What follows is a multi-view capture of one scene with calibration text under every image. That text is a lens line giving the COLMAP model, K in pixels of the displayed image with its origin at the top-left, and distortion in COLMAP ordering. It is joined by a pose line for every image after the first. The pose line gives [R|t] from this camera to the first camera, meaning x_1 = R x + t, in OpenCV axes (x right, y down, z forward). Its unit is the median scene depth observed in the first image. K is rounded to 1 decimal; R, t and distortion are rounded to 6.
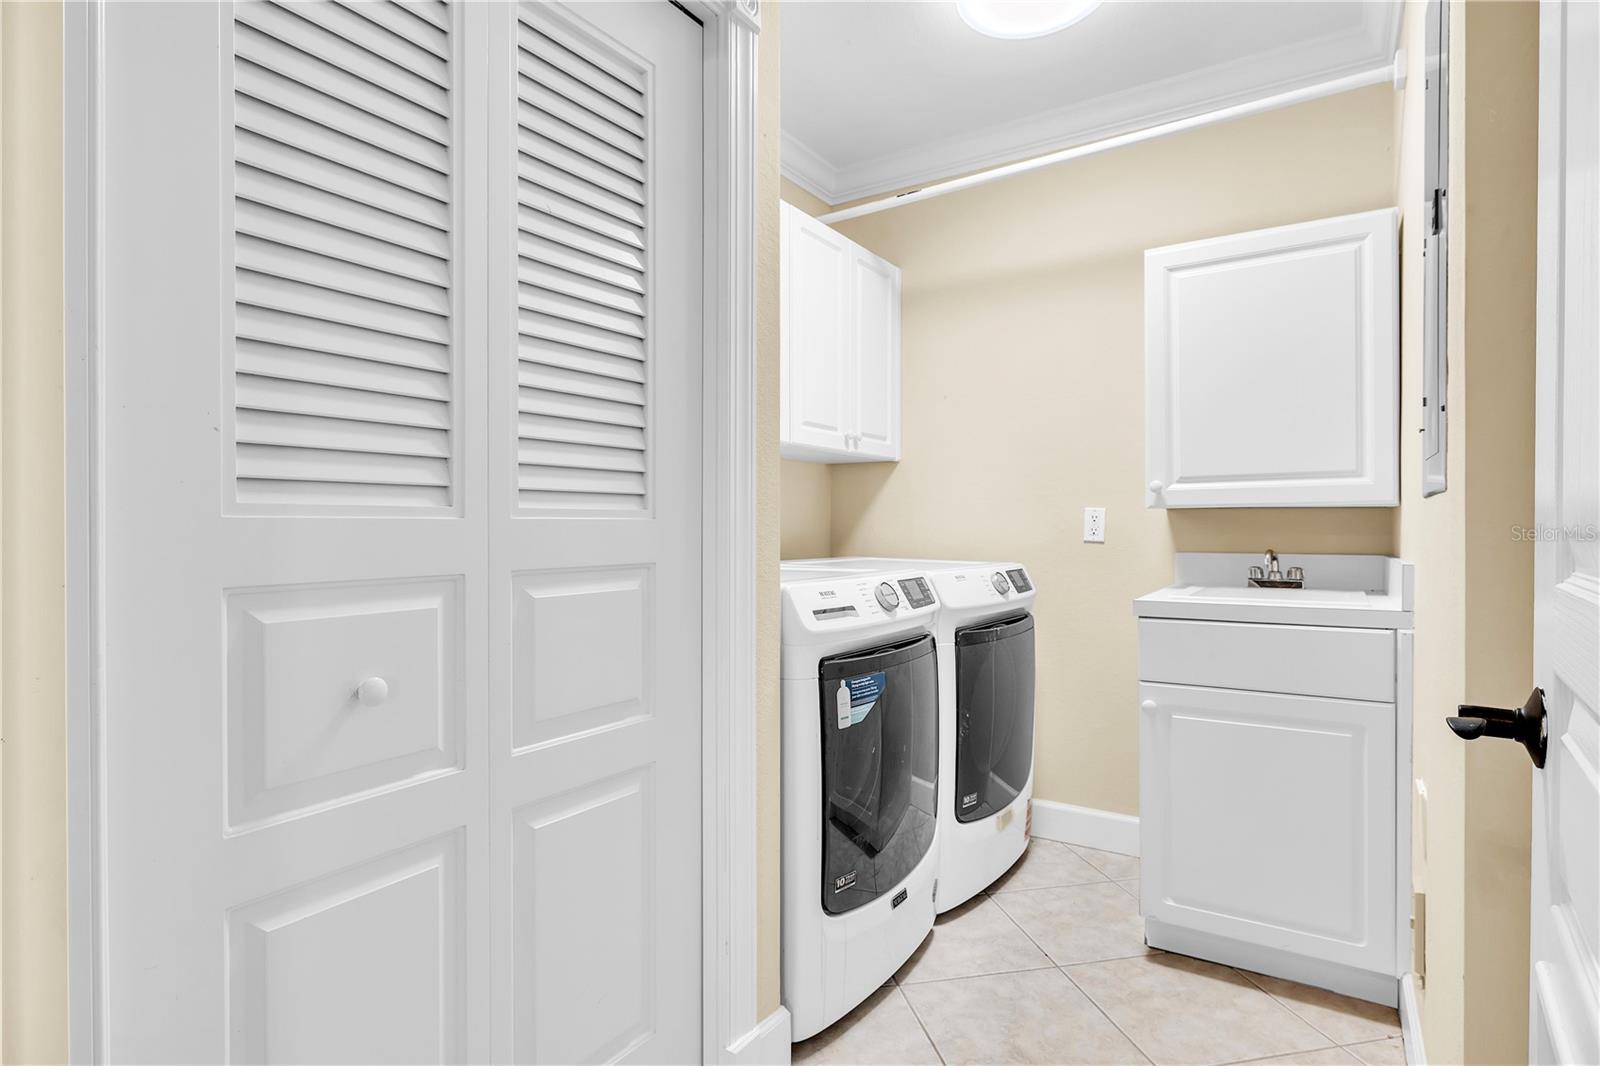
lens RADIAL K [[822.5, 0, 806.1], [0, 822.5, 532.0], [0, 0, 1]] dist [-0.002253, 0.000749]
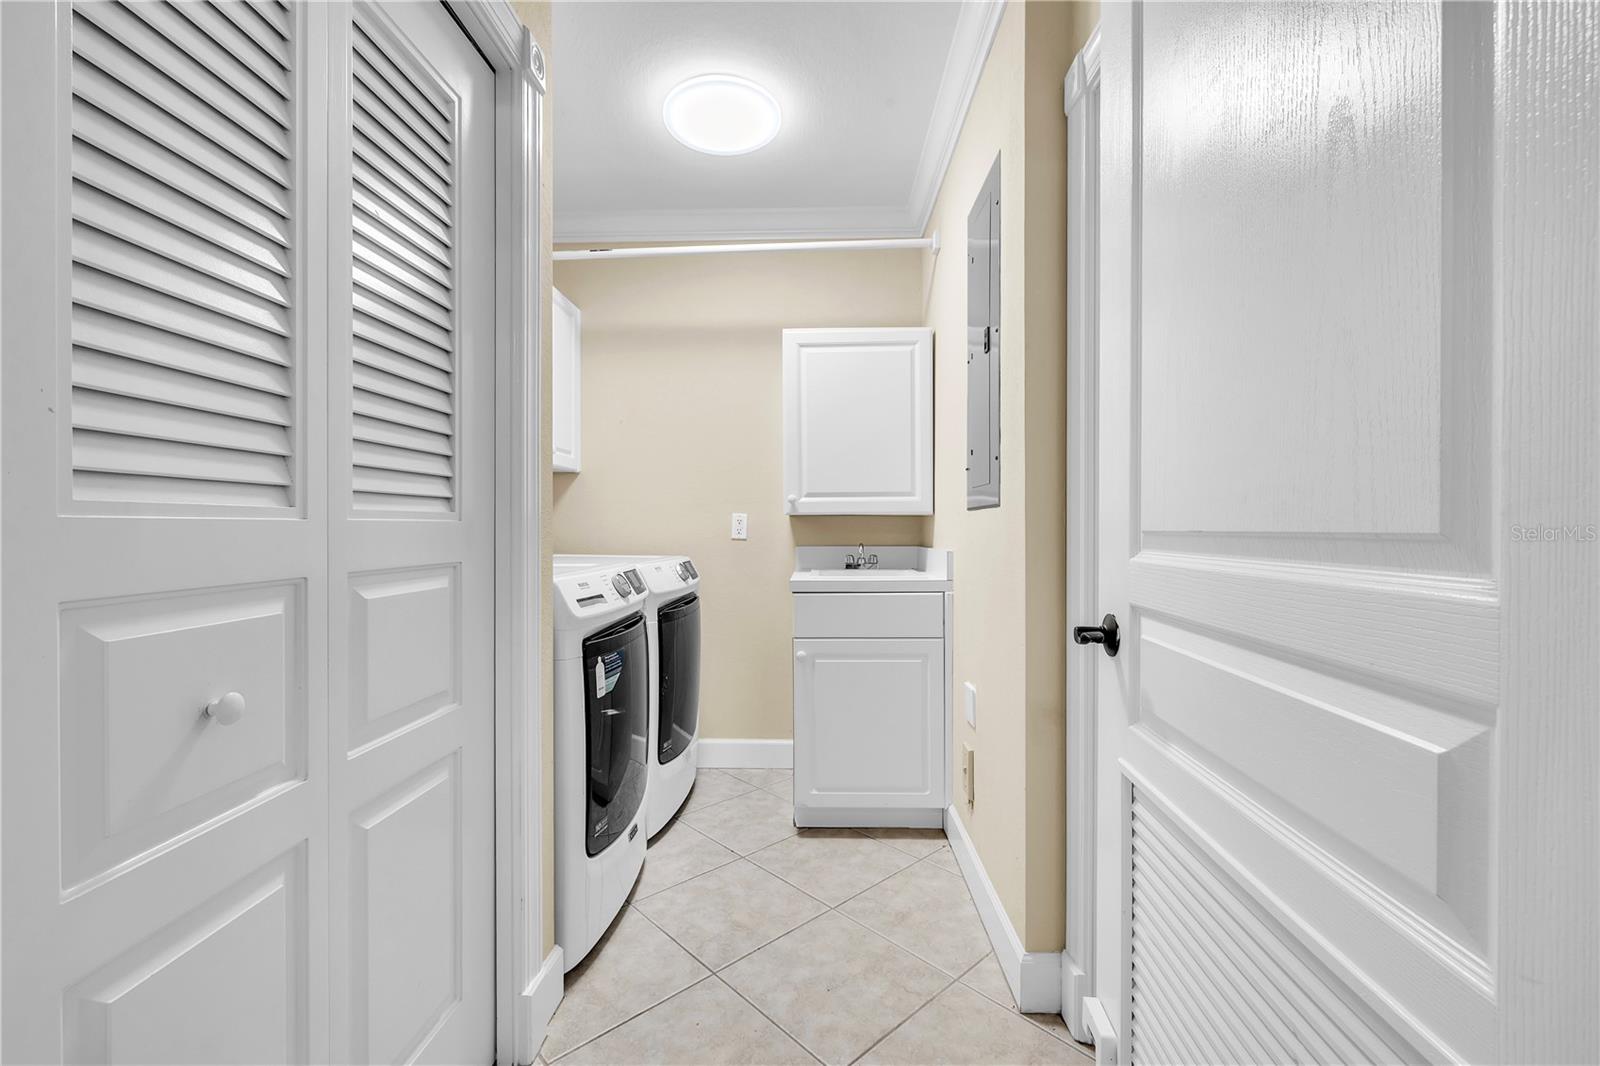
lens RADIAL K [[672.2, 0, 794.9], [0, 672.2, 531.3], [0, 0, 1]] dist [-0.000787, -0.000030]
pose [[0.860095, -0.002846, 0.510126, -0.190833], [0.003521, 0.999994, -0.000358, -0.000233], [-0.510122, 0.002105, 0.860100, 0.017415]]
